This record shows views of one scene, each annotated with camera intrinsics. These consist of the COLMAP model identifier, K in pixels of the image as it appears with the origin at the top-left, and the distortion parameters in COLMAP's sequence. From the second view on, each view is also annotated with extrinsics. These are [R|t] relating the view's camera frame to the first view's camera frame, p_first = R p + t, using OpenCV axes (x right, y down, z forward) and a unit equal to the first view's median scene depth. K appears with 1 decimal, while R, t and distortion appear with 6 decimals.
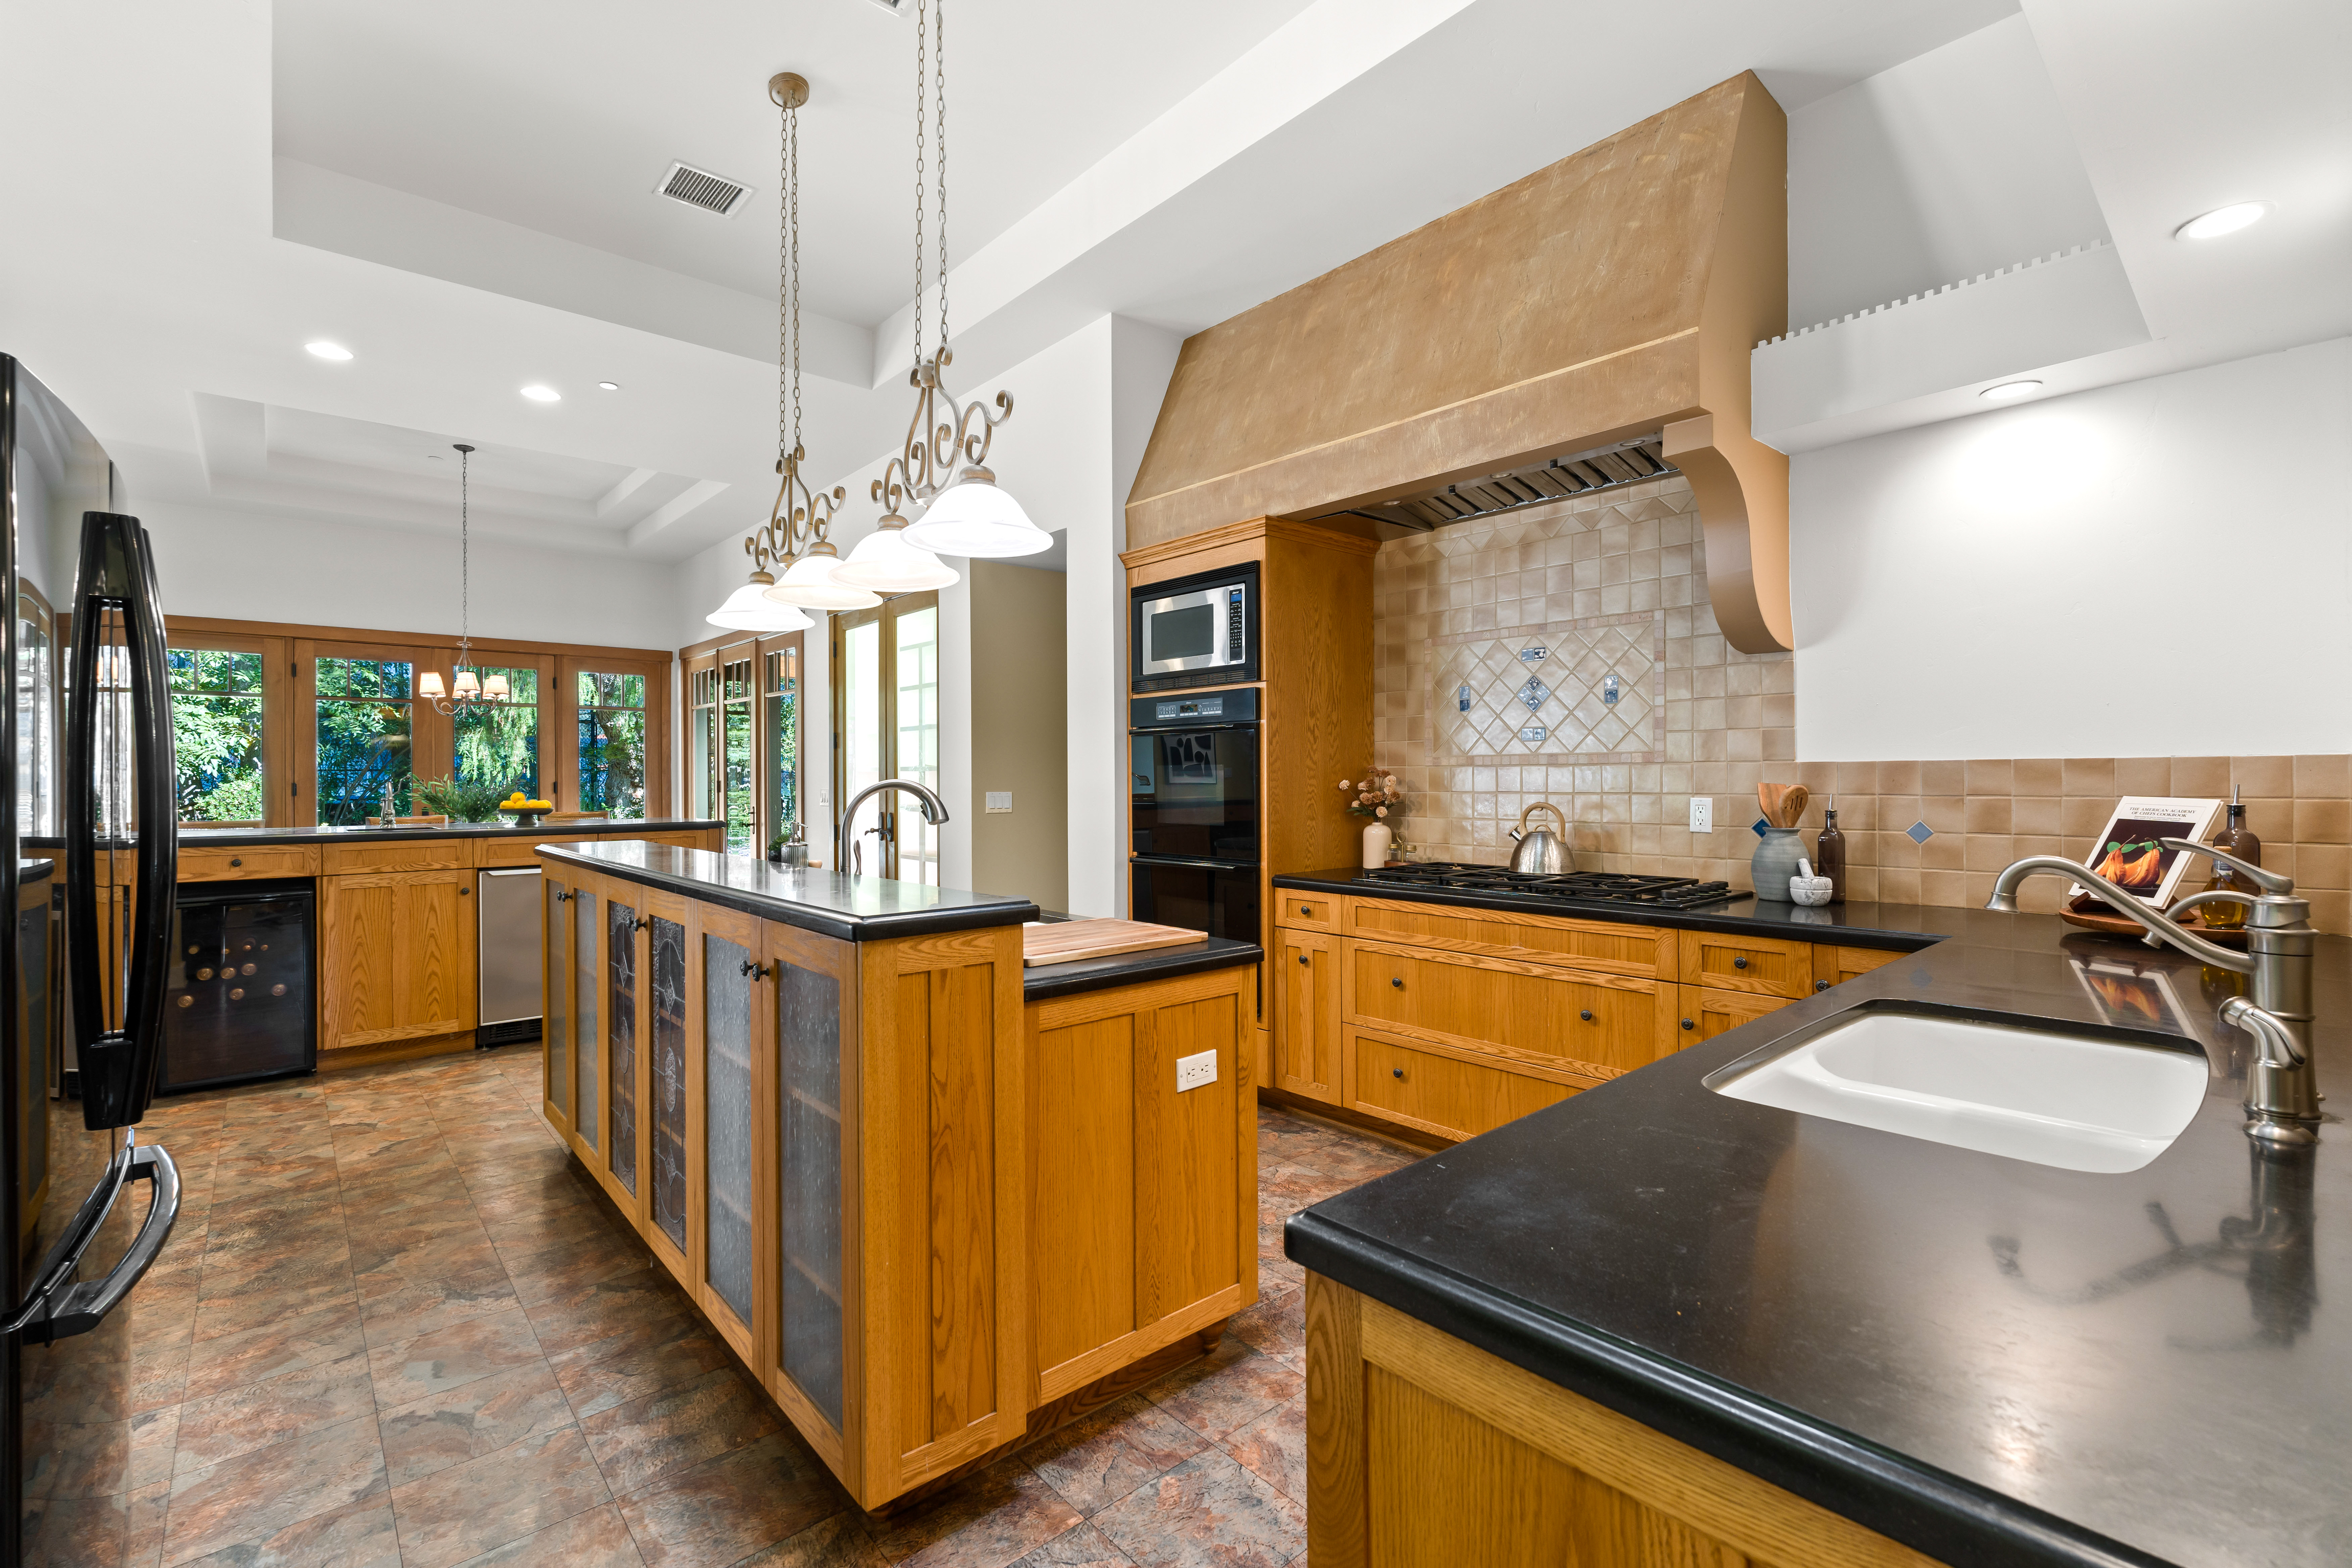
lens RADIAL K [[1015.0, 0, 1176.0], [0, 1015.0, 784.0], [0, 0, 1]] dist [-0.001482, -0.000101]
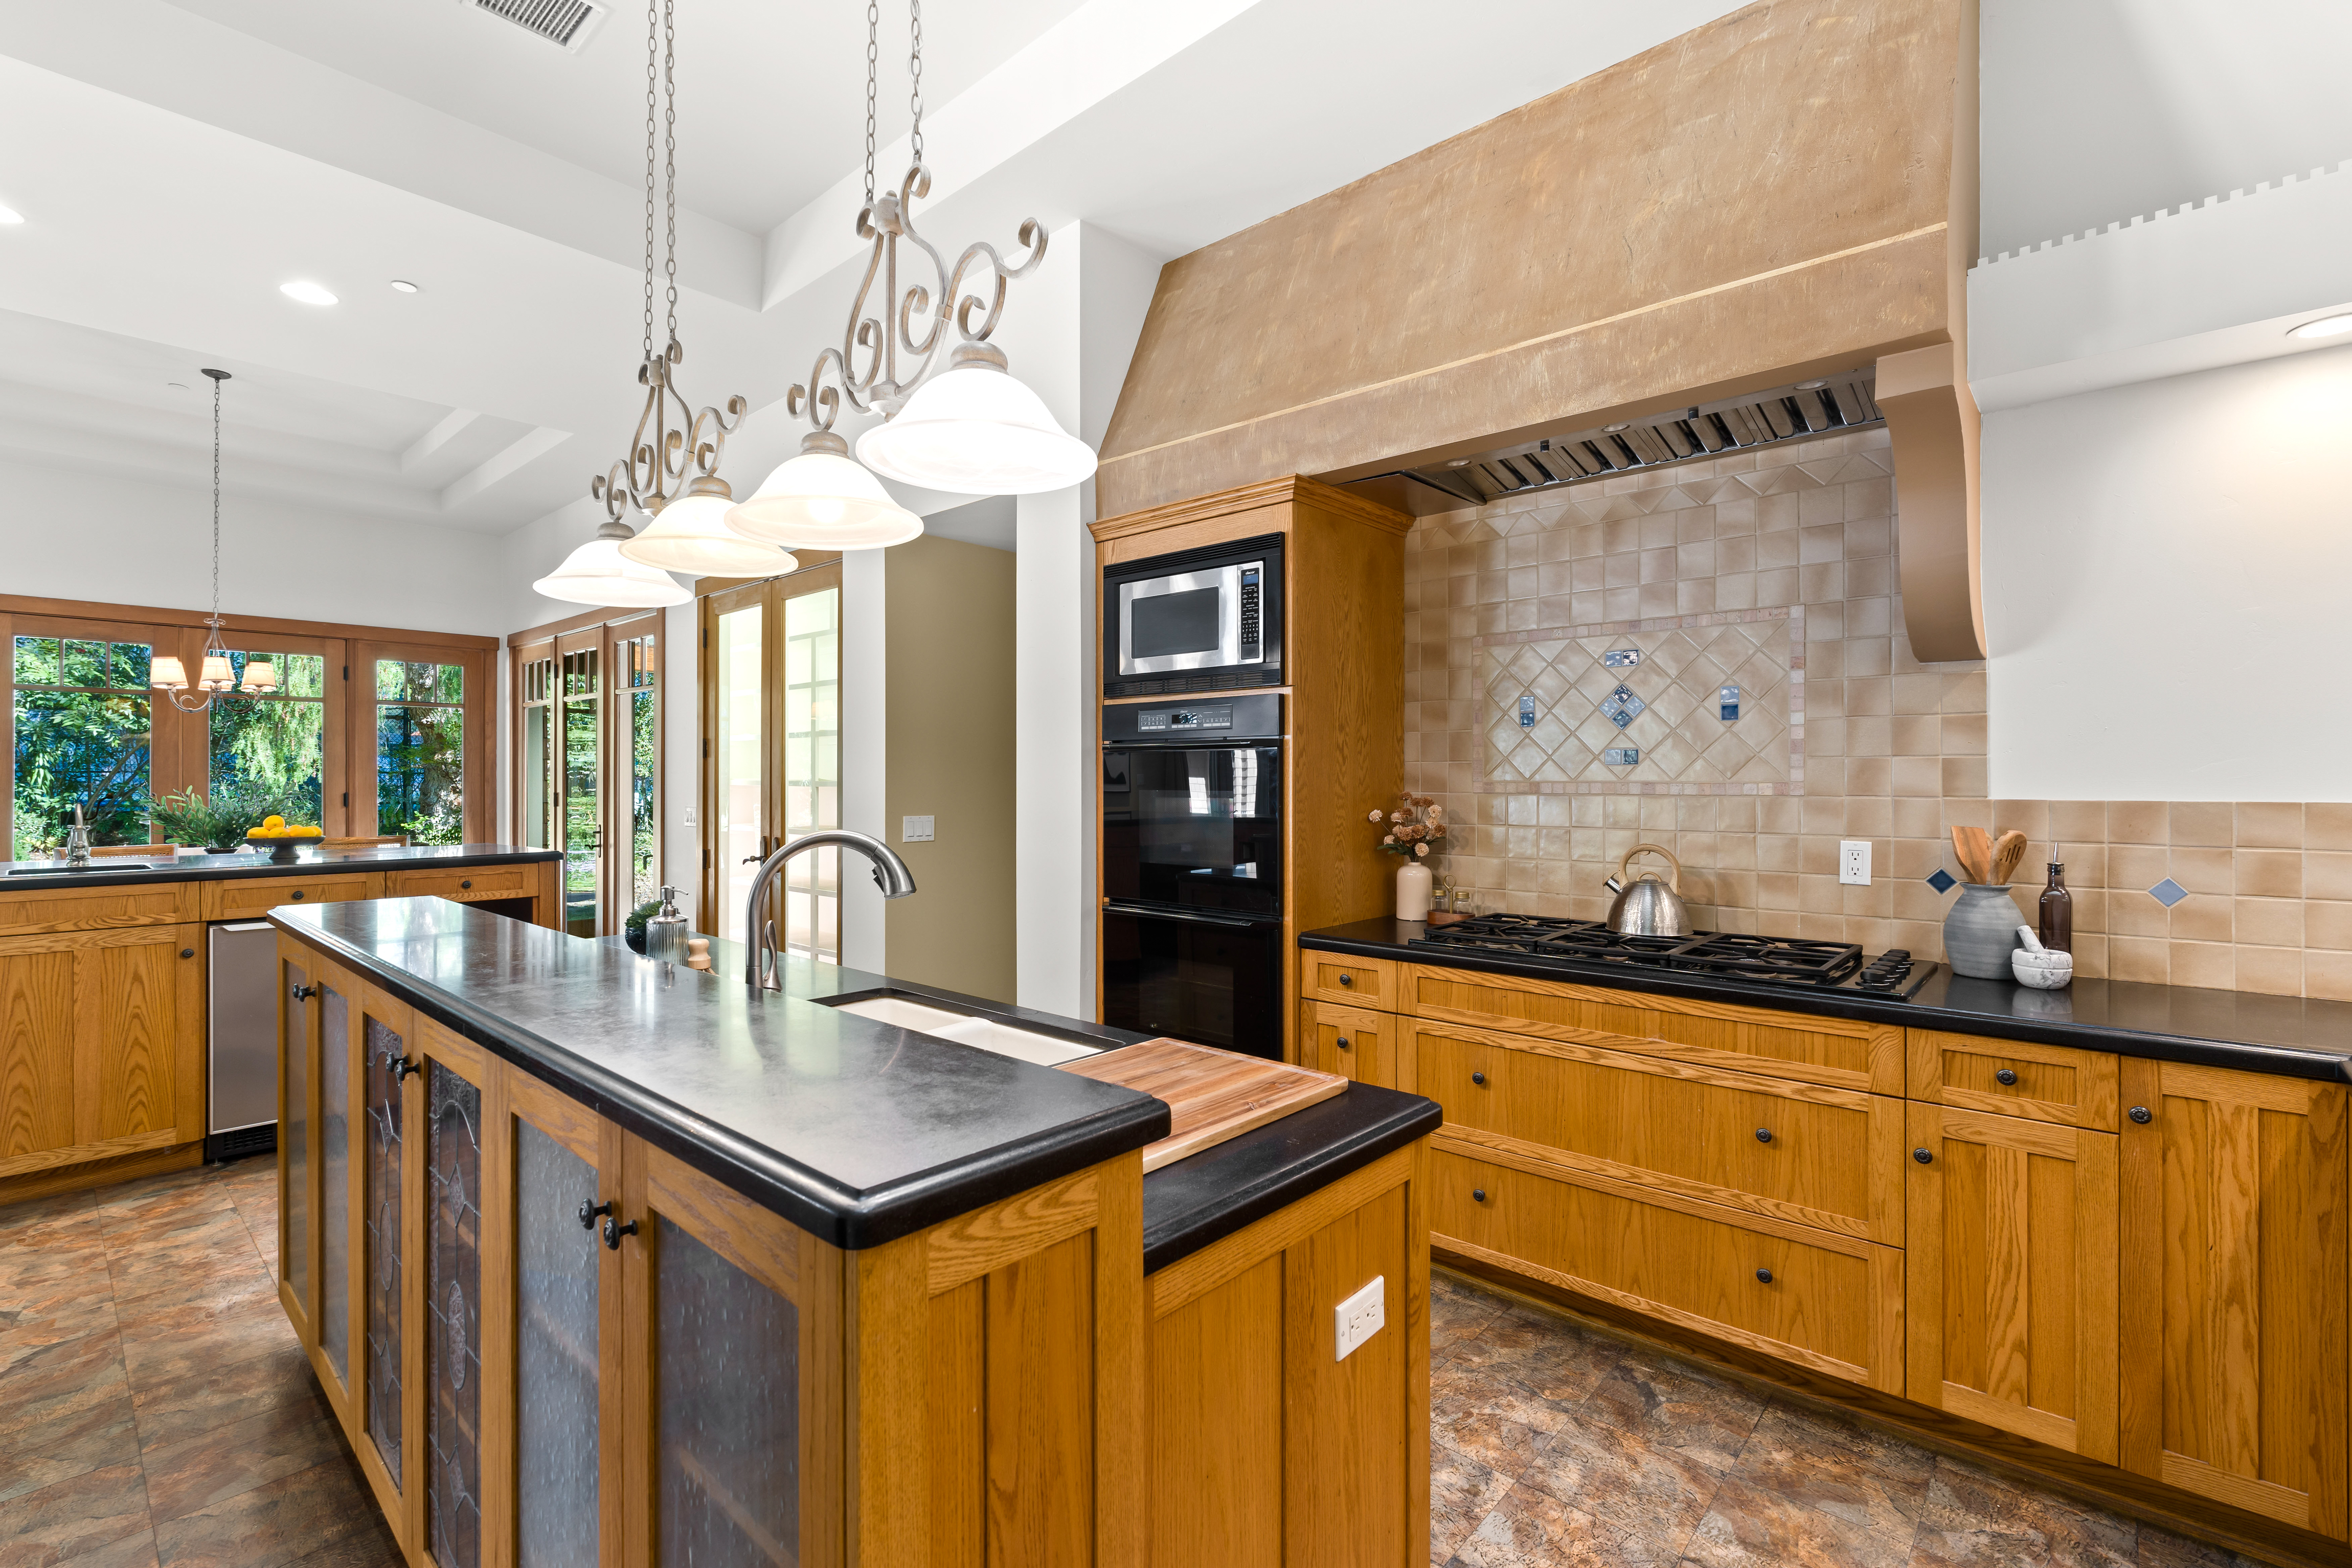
lens RADIAL K [[1037.8, 0, 1176.0], [0, 1037.8, 784.0], [0, 0, 1]] dist [-0.002962, -0.000003]
pose [[0.993532, 0.004629, 0.113461, -0.102269], [-0.004264, 0.999985, -0.003453, -0.025090], [-0.113475, 0.002947, 0.993536, 0.238956]]
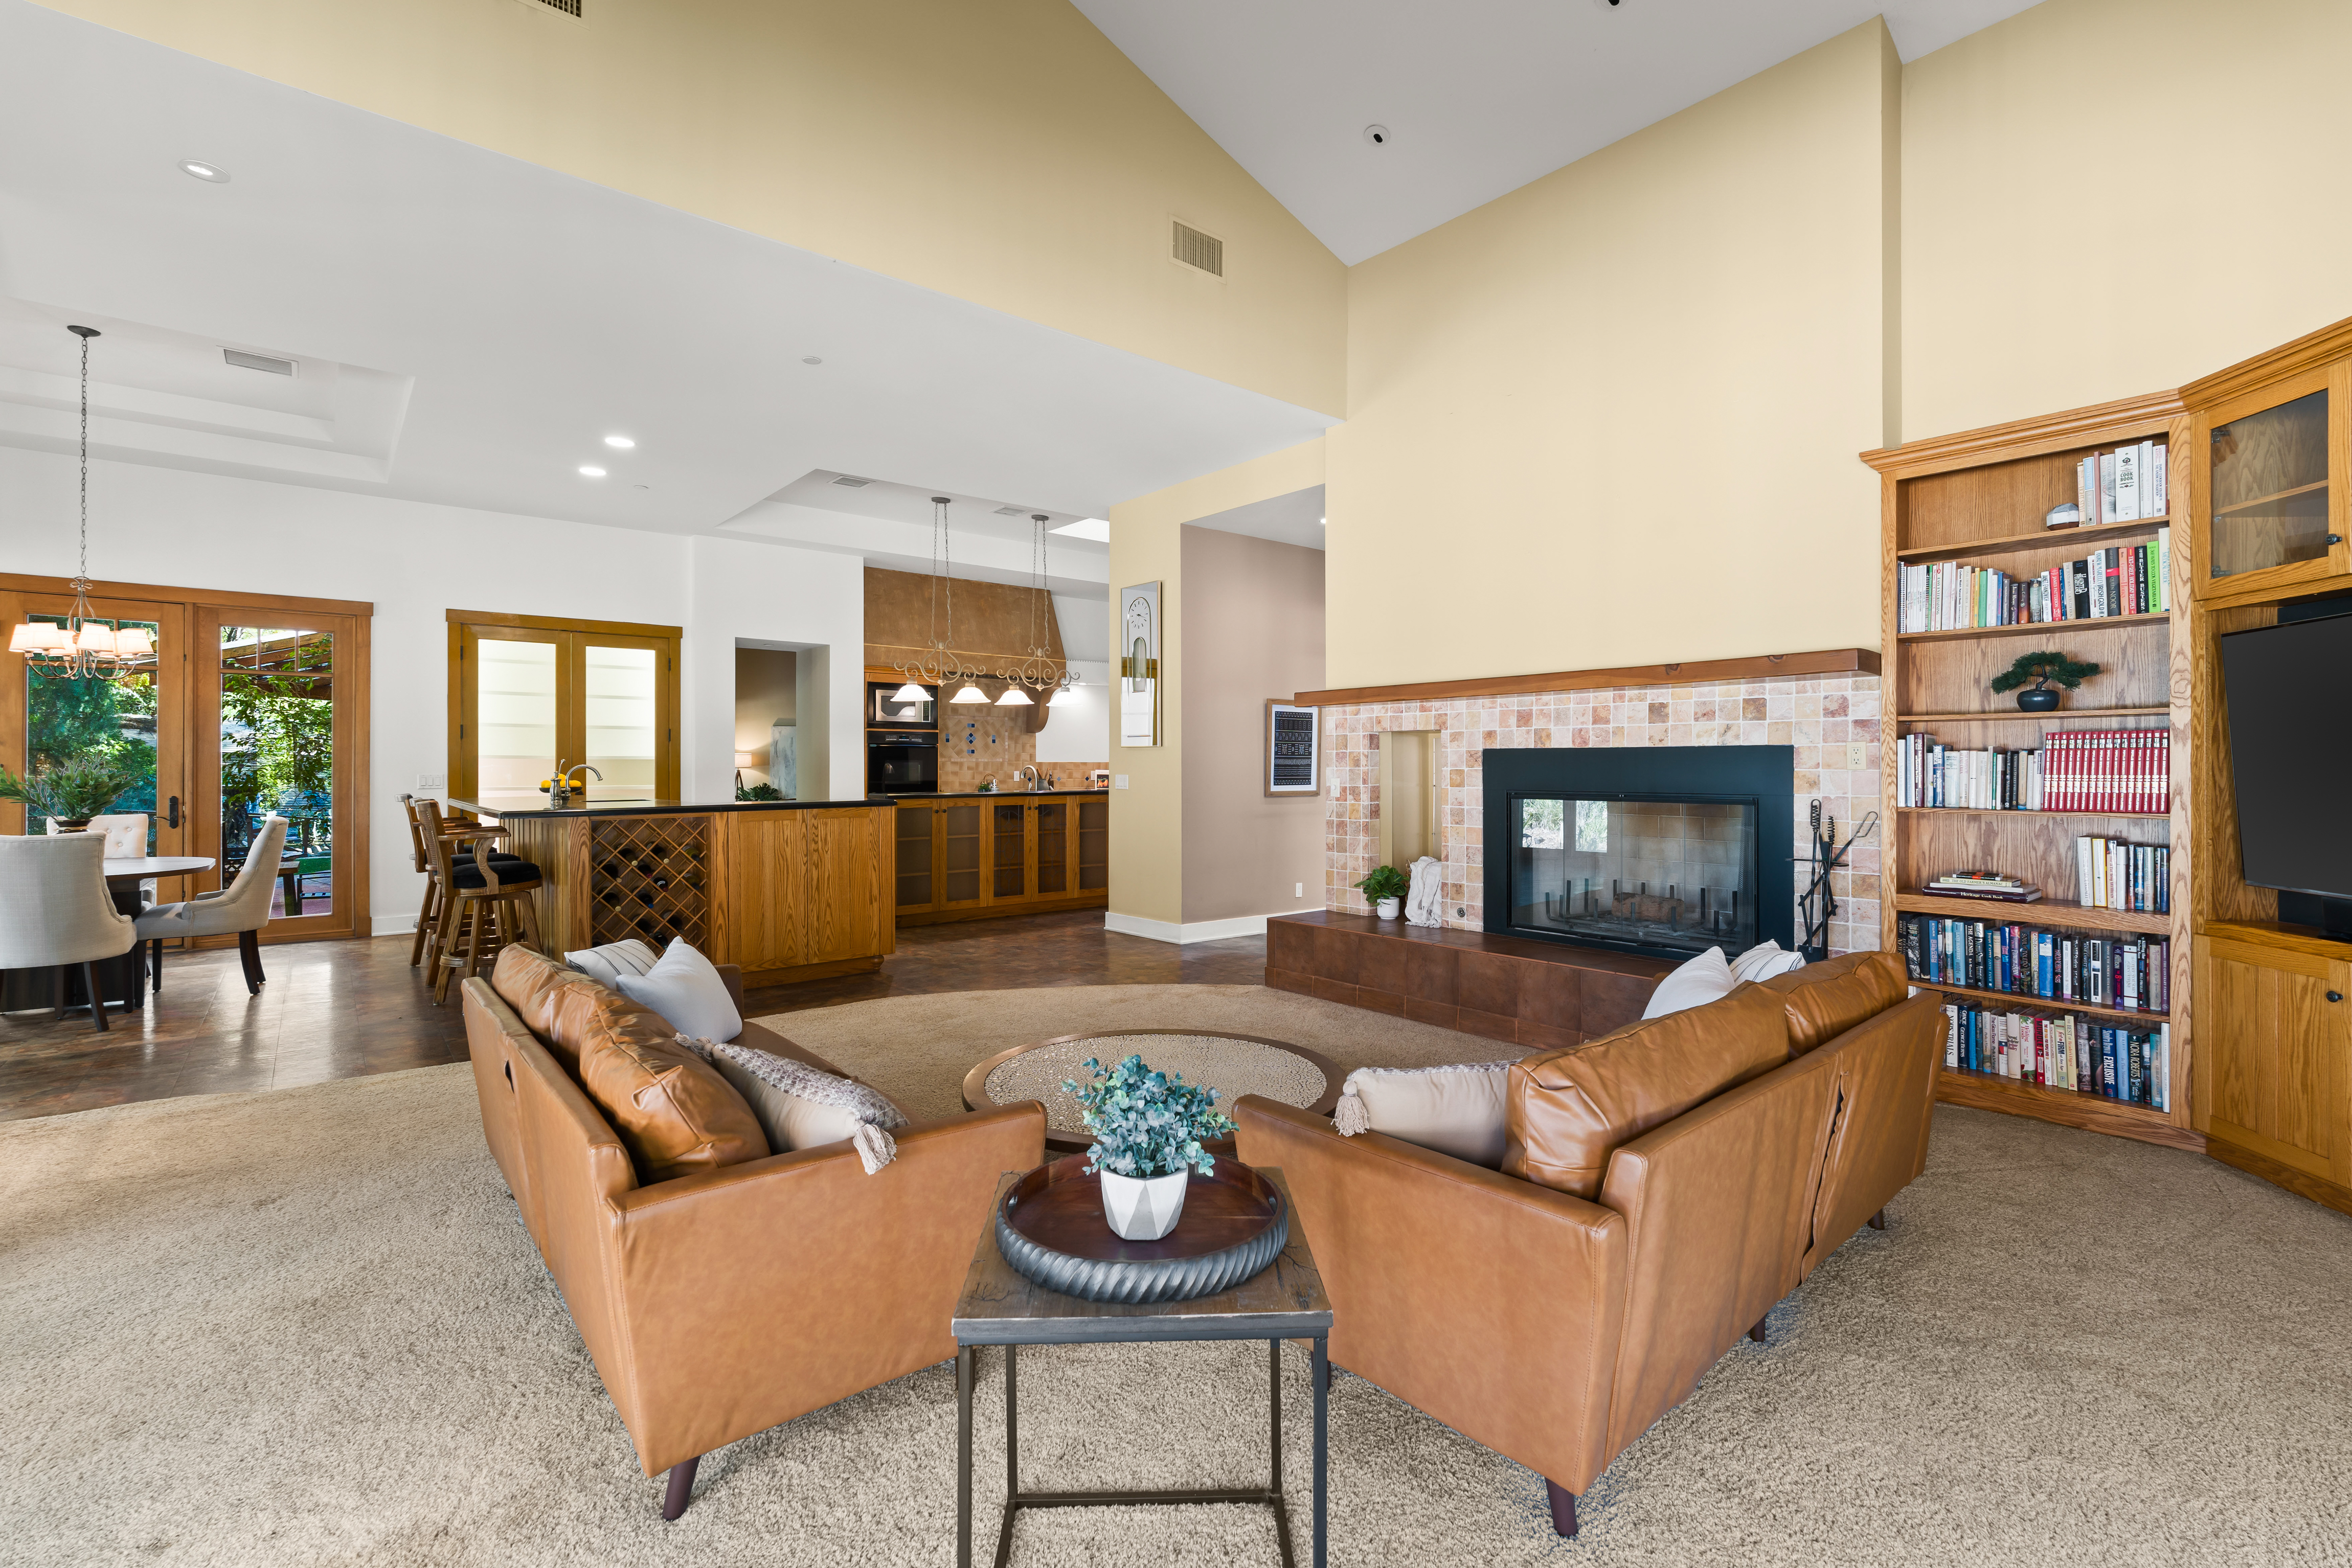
lens RADIAL K [[1038.9, 0, 1164.0], [0, 1038.9, 769.2], [0, 0, 1]] dist [-0.001398, -0.000018]
pose [[0.043225, -0.000181, 0.999065, -3.018690], [0.004703, 0.999989, -0.000022, 0.007811], [-0.999054, 0.004699, 0.043225, 0.301173]]
